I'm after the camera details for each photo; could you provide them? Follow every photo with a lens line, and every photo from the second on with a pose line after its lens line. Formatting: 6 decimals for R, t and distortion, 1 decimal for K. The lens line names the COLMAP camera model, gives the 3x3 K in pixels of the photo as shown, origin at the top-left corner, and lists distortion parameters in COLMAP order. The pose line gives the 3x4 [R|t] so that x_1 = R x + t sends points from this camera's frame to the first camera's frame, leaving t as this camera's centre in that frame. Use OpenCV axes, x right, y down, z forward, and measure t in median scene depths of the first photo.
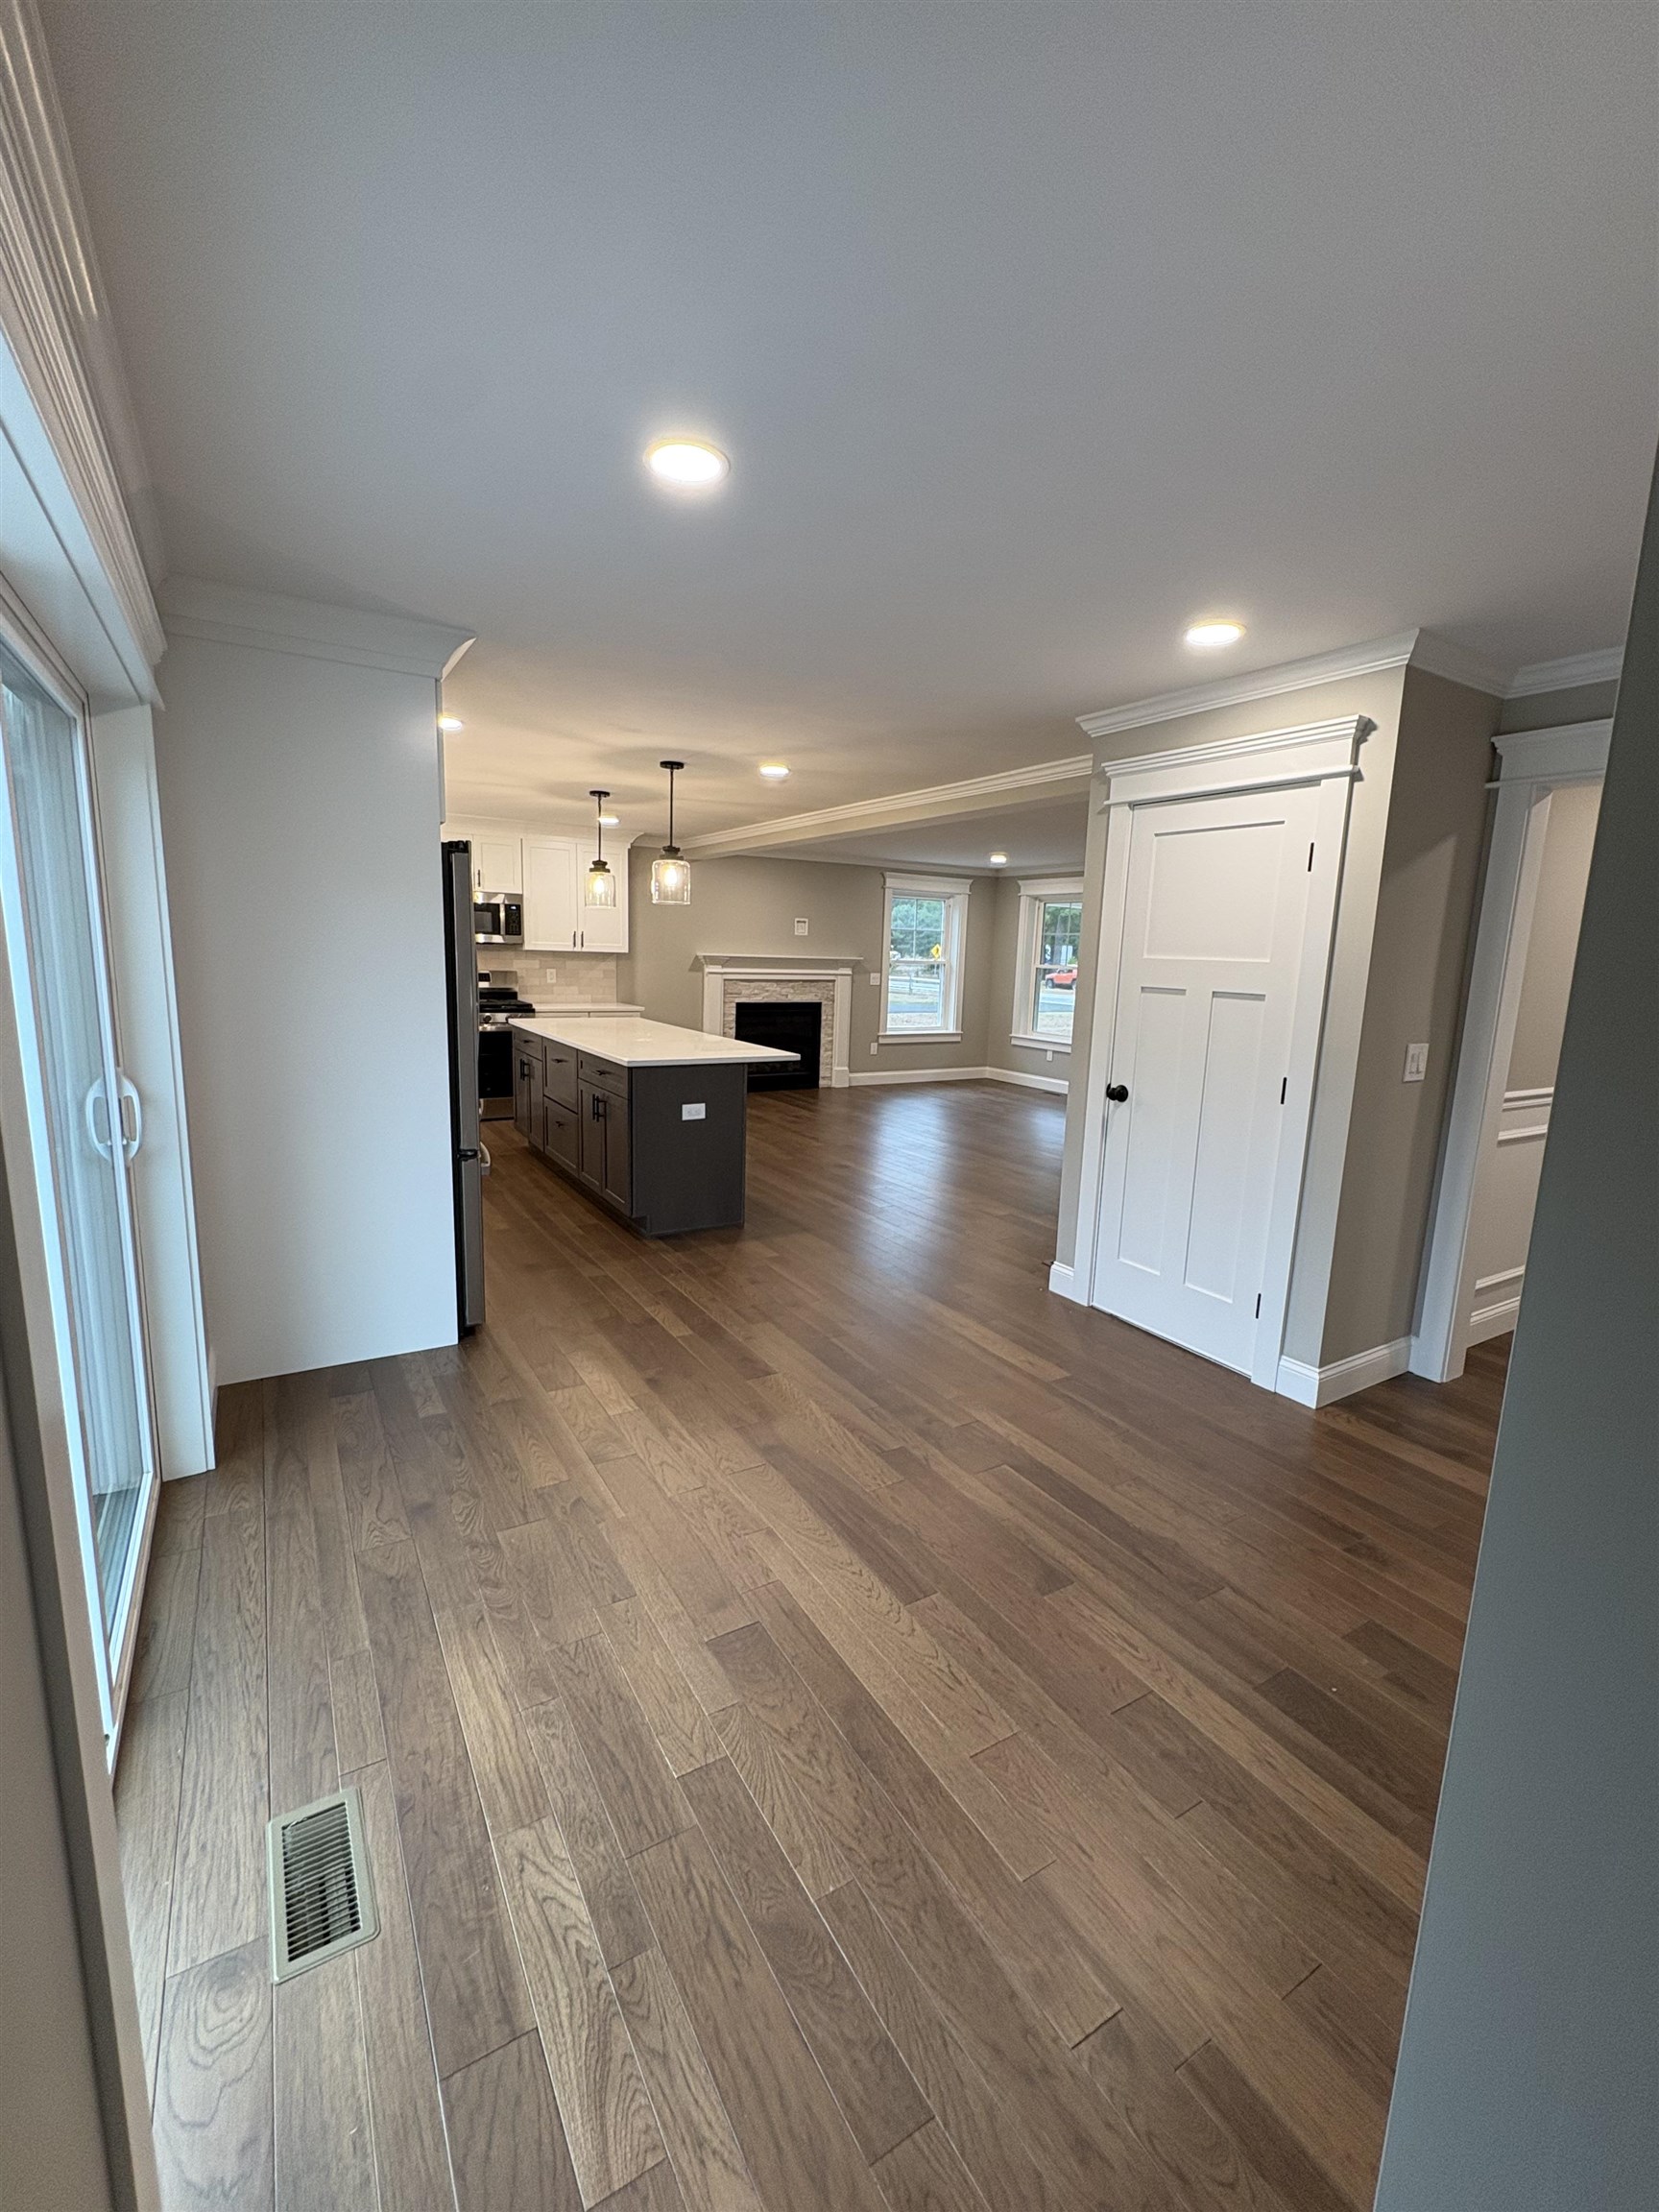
lens RADIAL K [[931.5, 0, 815.7], [0, 931.5, 1106.5], [0, 0, 1]] dist [-0.001062, -0.000017]
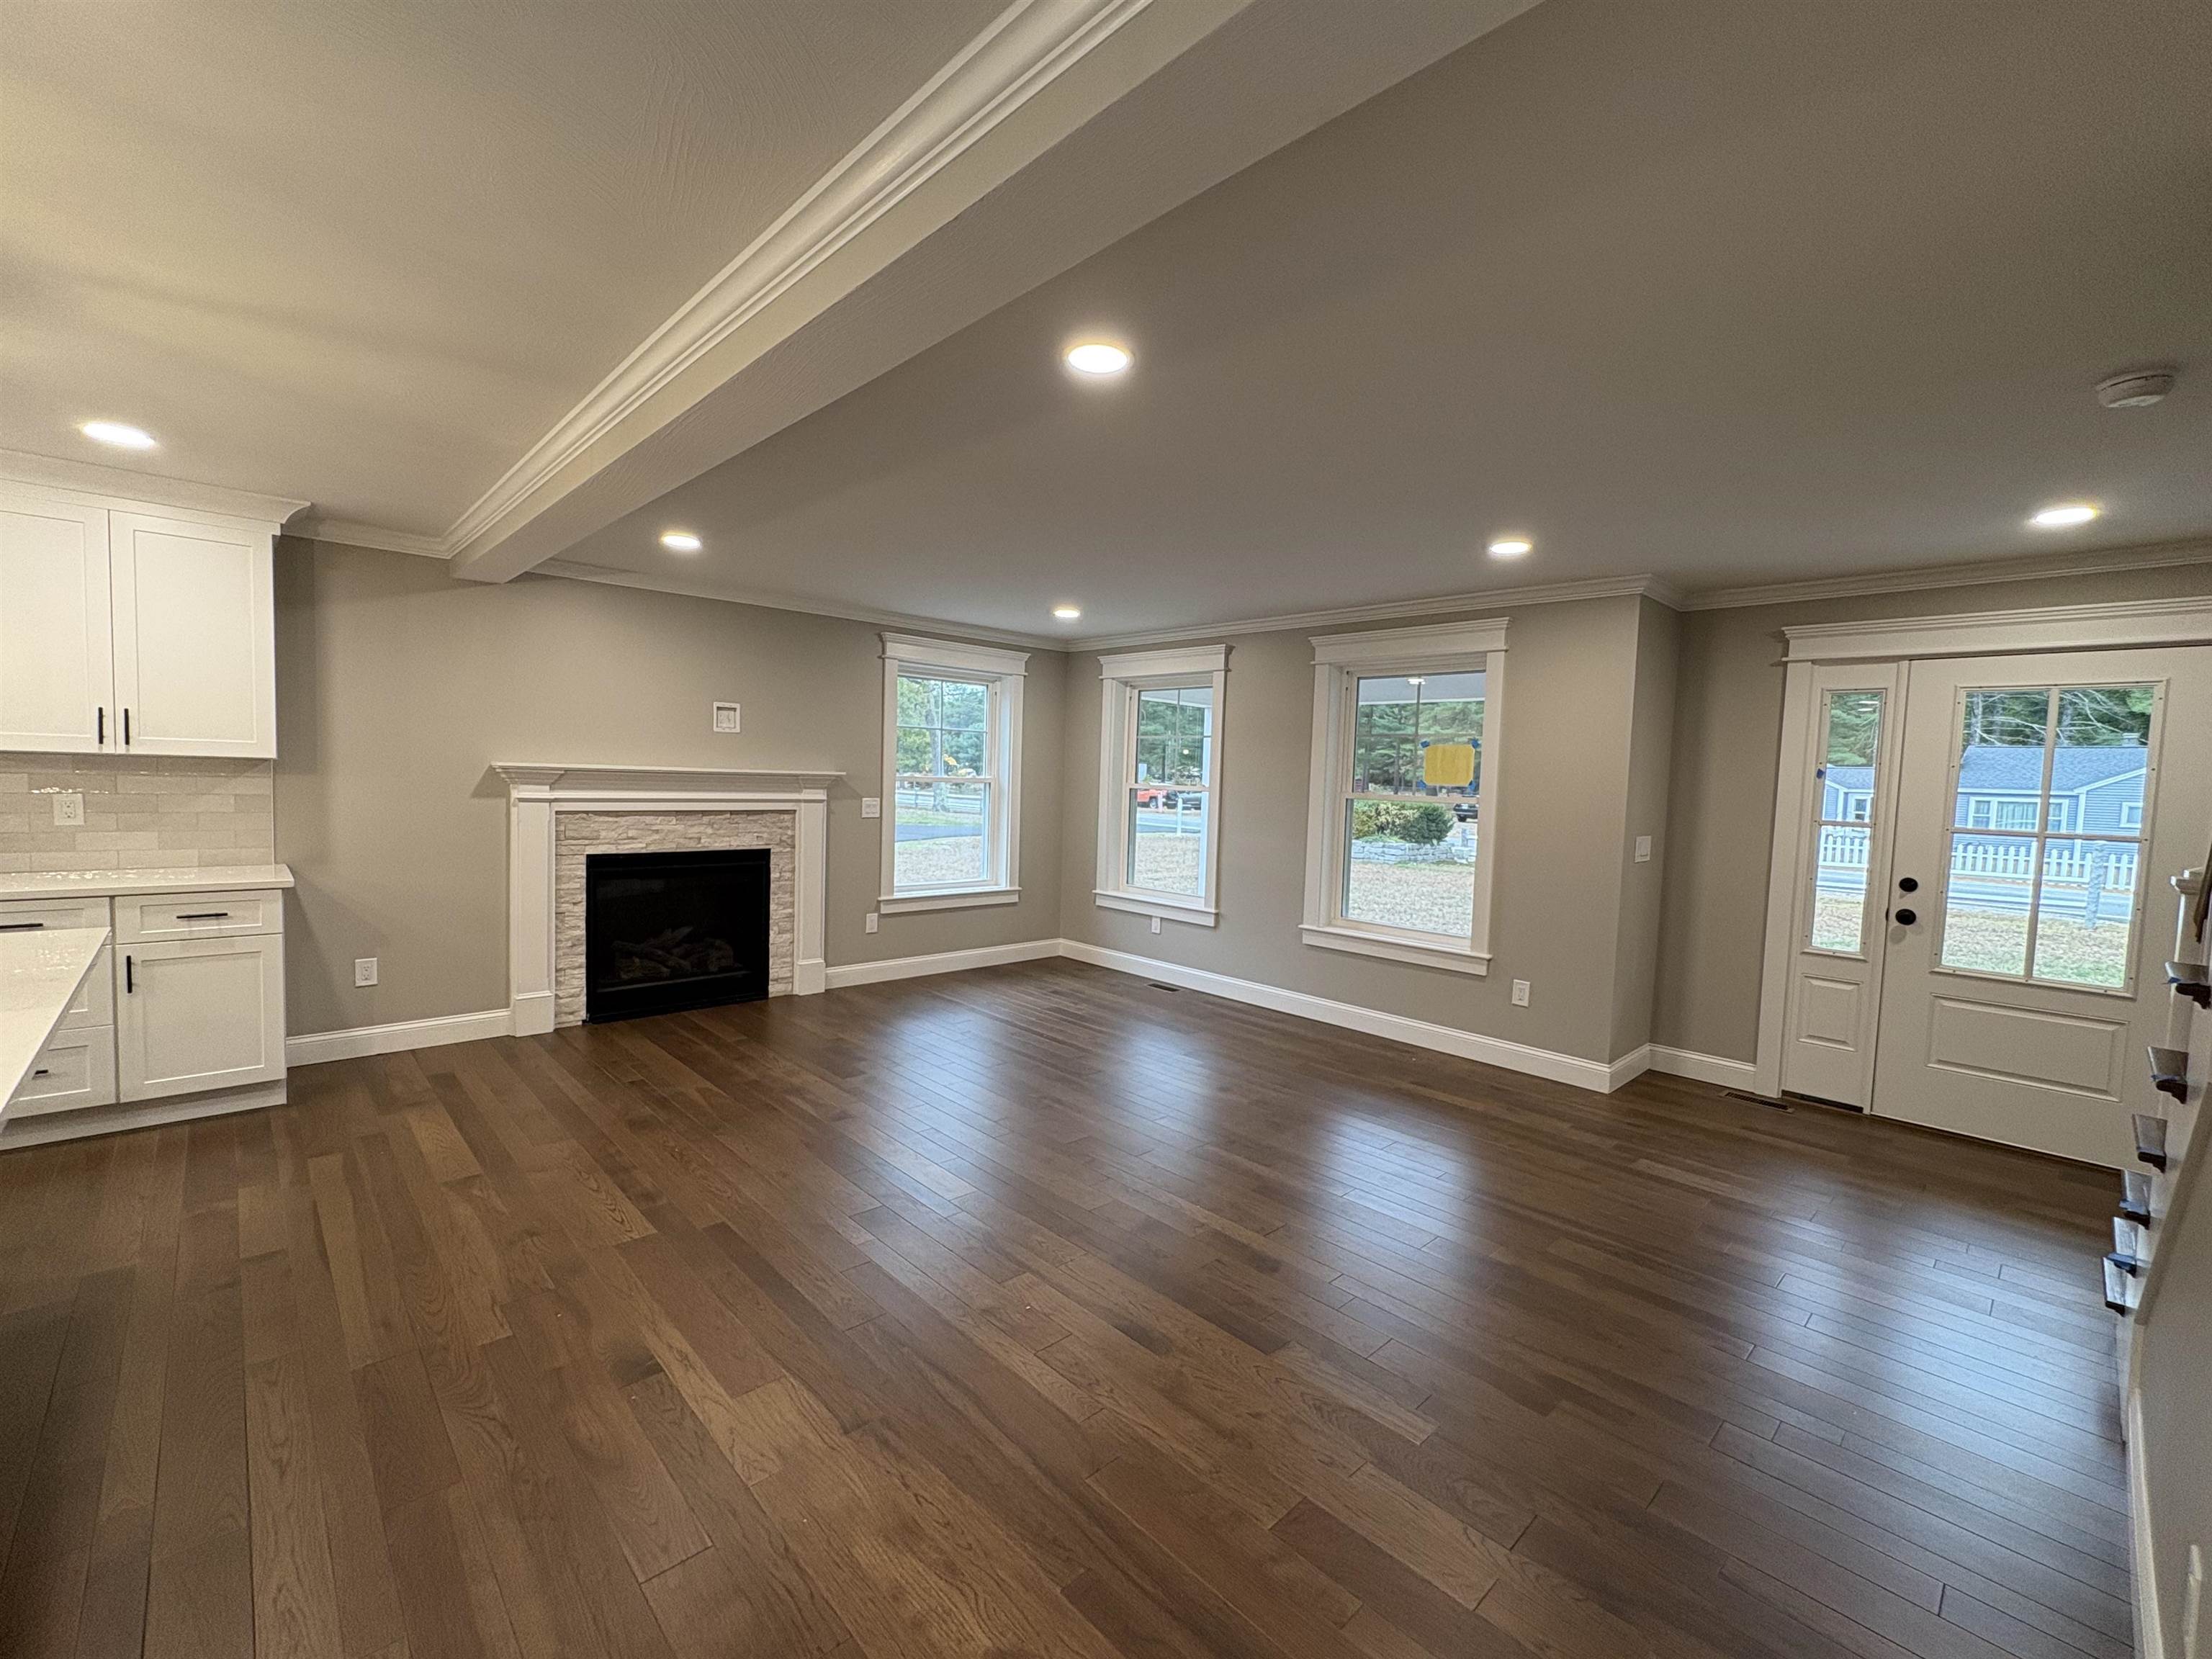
lens RADIAL K [[931.5, 0, 1106.0], [0, 931.5, 829.5], [0, 0, 1]] dist [-0.001062, -0.000017]
pose [[0.975516, -0.010594, 0.219673, 0.080673], [0.032439, 0.994845, -0.096077, -0.061118], [-0.217523, 0.100850, 0.970831, 0.392683]]
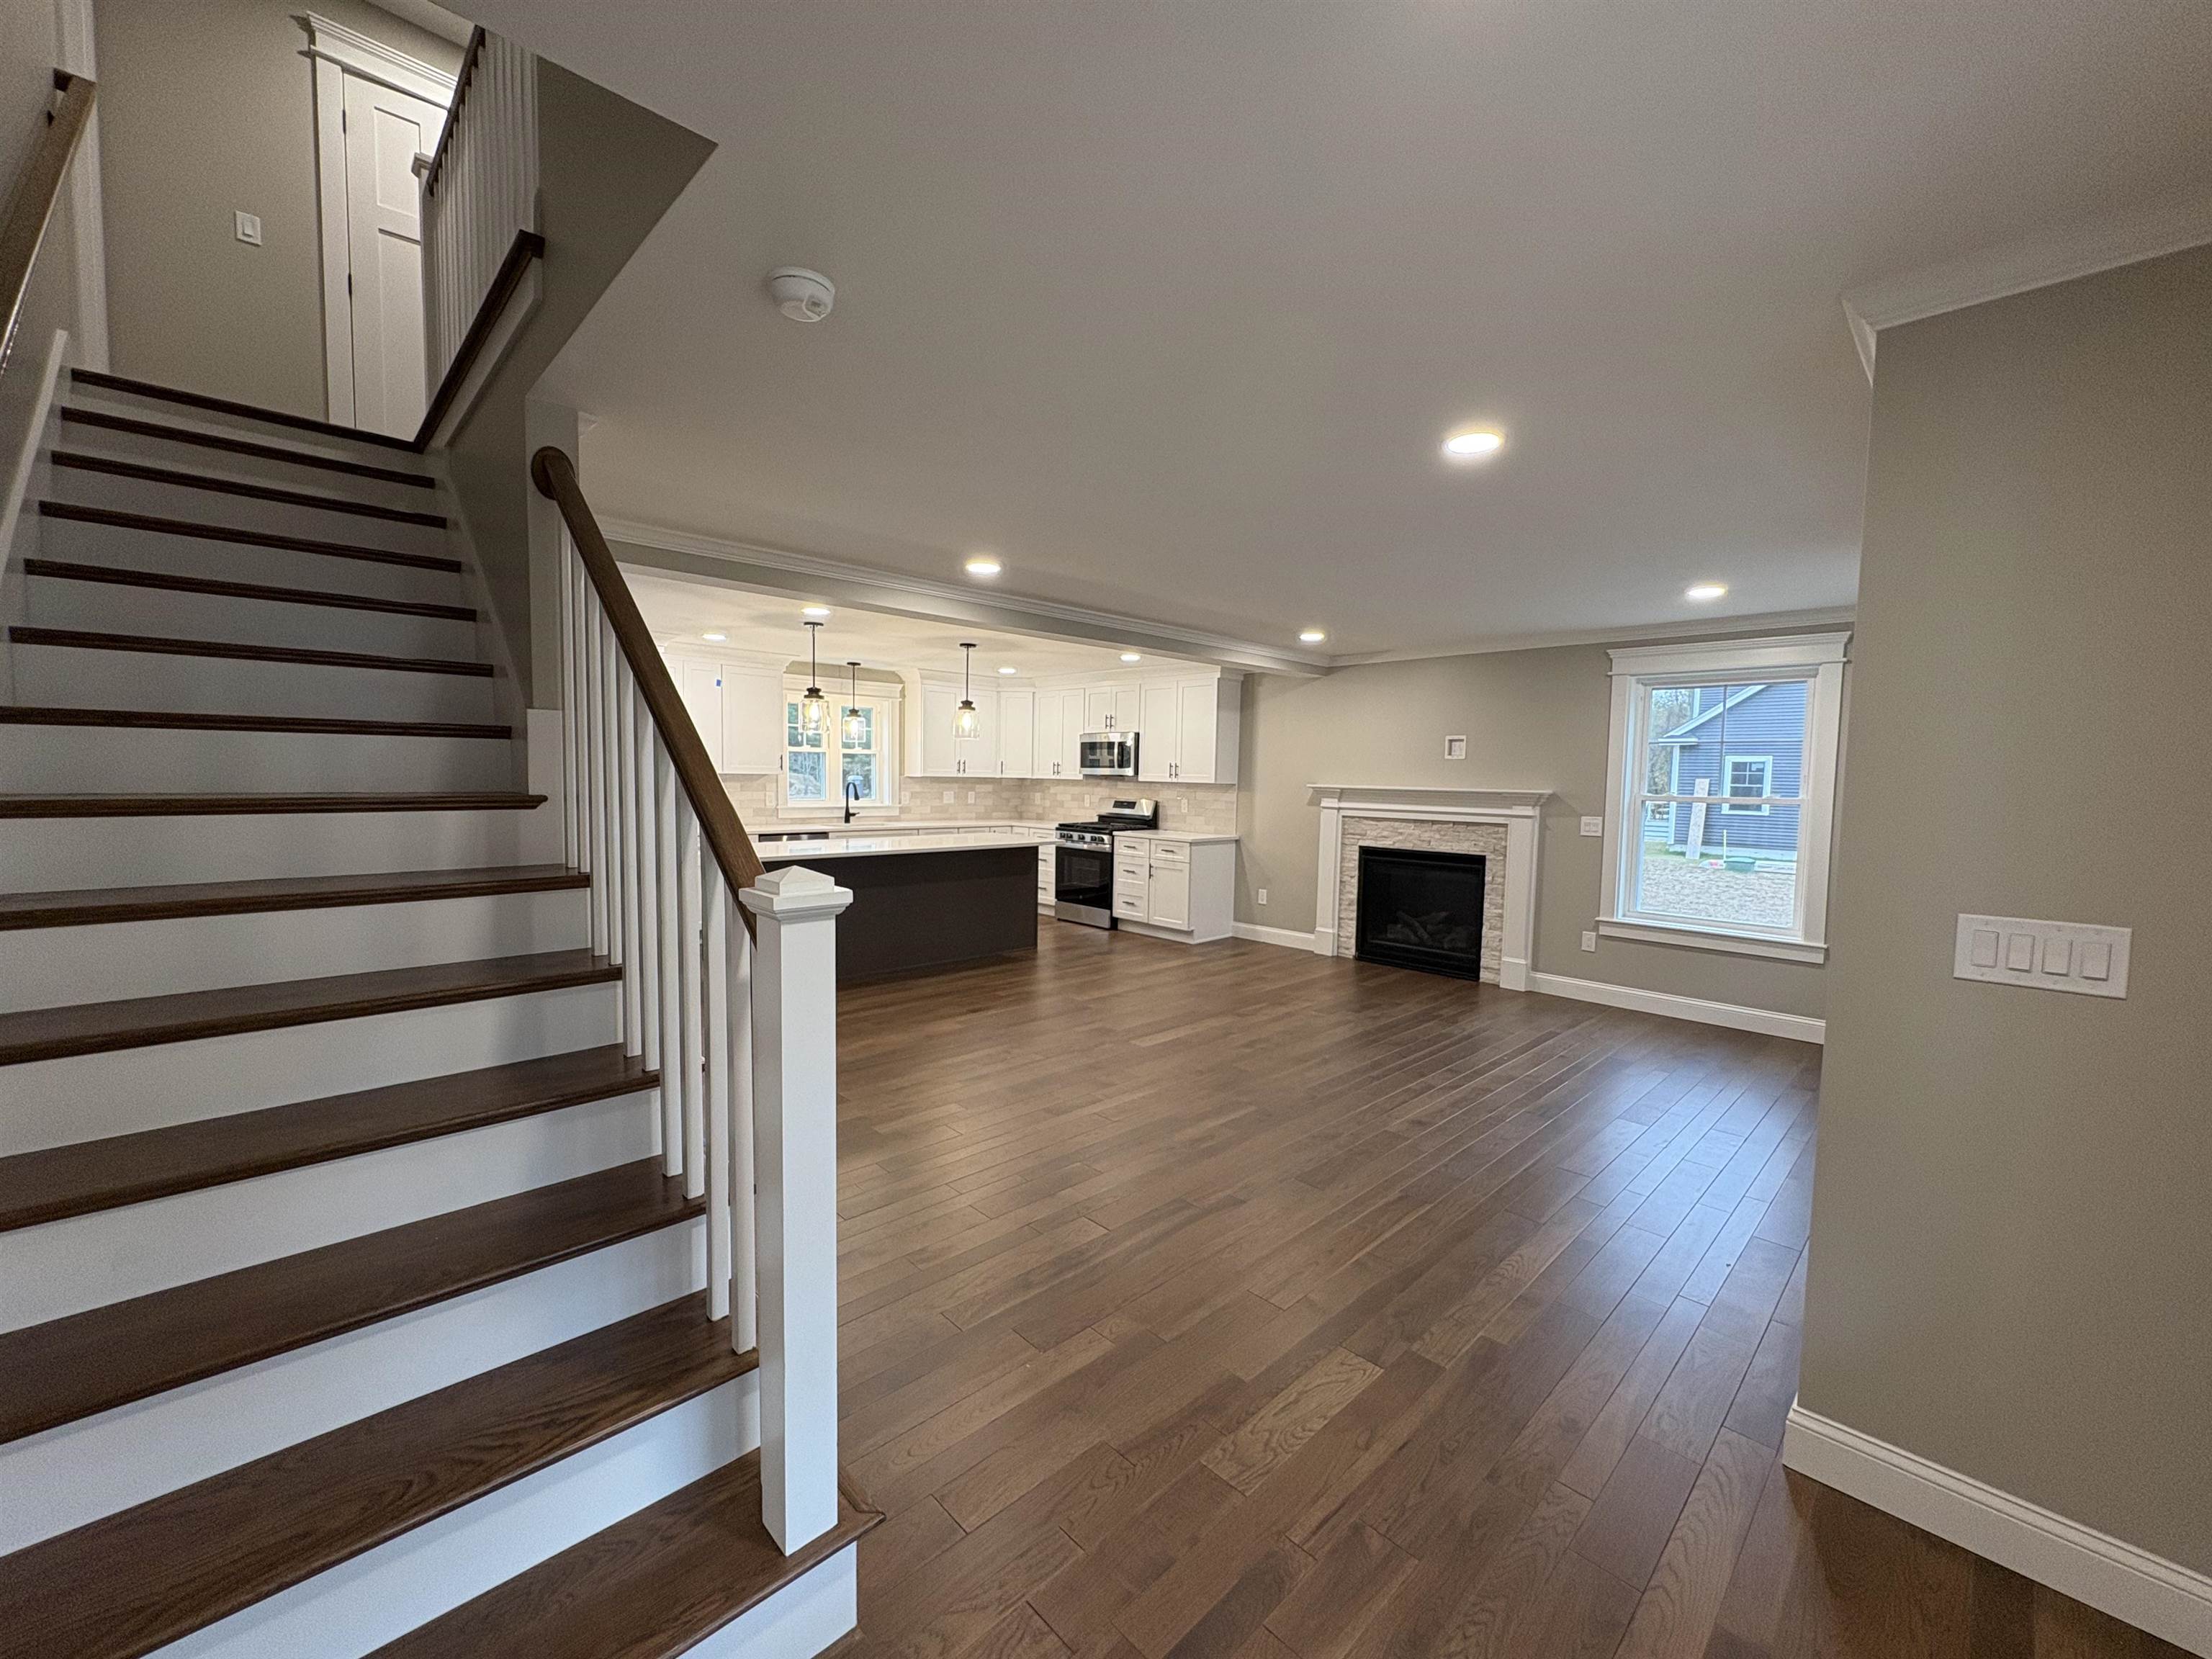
lens RADIAL K [[876.8, 0, 1106.0], [0, 876.8, 829.5], [0, 0, 1]] dist [0.000253, -0.000005]
pose [[0.232609, 0.036877, -0.971871, 0.552090], [-0.172715, 0.984964, -0.003964, -0.079203], [0.957111, 0.168779, 0.235481, 0.574525]]
